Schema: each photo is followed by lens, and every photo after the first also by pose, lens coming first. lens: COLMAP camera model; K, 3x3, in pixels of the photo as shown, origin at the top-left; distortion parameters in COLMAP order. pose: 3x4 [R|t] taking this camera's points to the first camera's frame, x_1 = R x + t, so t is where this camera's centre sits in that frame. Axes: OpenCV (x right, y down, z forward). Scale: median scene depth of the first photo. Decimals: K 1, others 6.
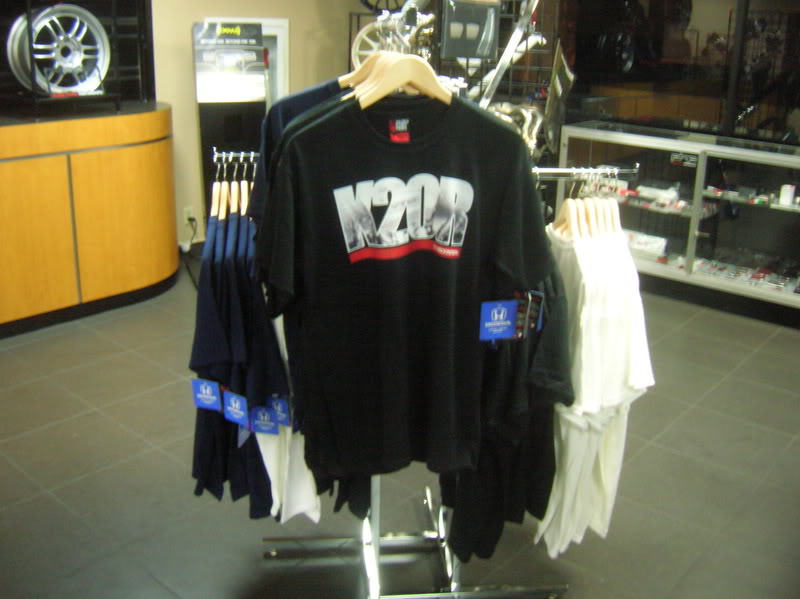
lens RADIAL K [[800.8, 0, 400.0], [0, 800.8, 299.5], [0, 0, 1]] dist [-0.142616, 0.015943]
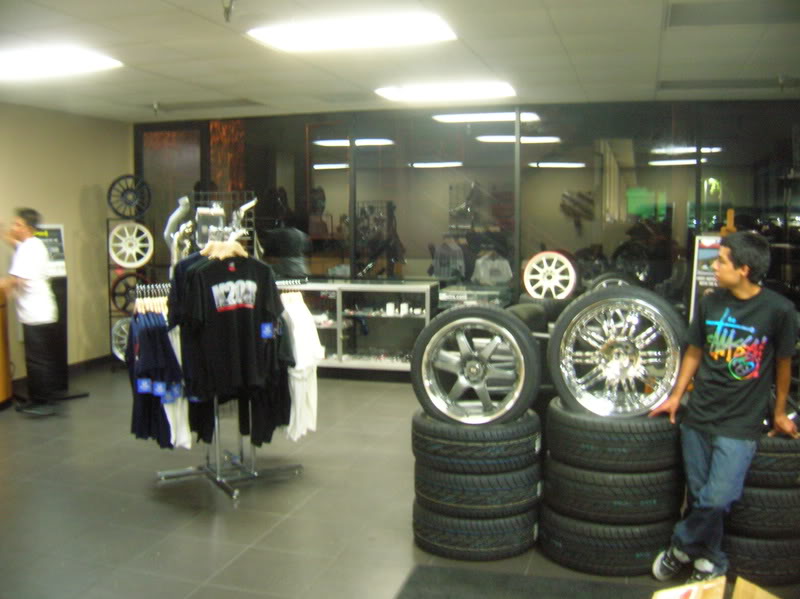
lens RADIAL K [[800.8, 0, 400.0], [0, 800.8, 299.5], [0, 0, 1]] dist [-0.142616, 0.015943]
pose [[0.908775, -0.070903, 0.411219, -0.270339], [0.160628, 0.968962, -0.187911, 0.234752], [-0.385132, 0.236822, 0.891958, -0.777757]]
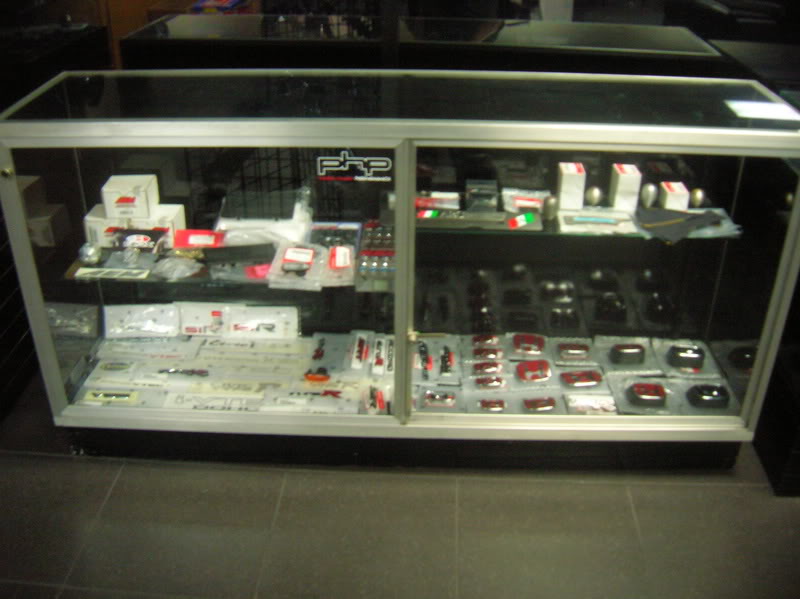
lens RADIAL K [[800.8, 0, 400.0], [0, 800.8, 299.5], [0, 0, 1]] dist [-0.142616, 0.015943]
pose [[0.791222, -0.313913, 0.524811, 0.213096], [0.210710, 0.945587, 0.247925, -0.265878], [-0.574081, -0.085581, 0.814314, 0.870770]]
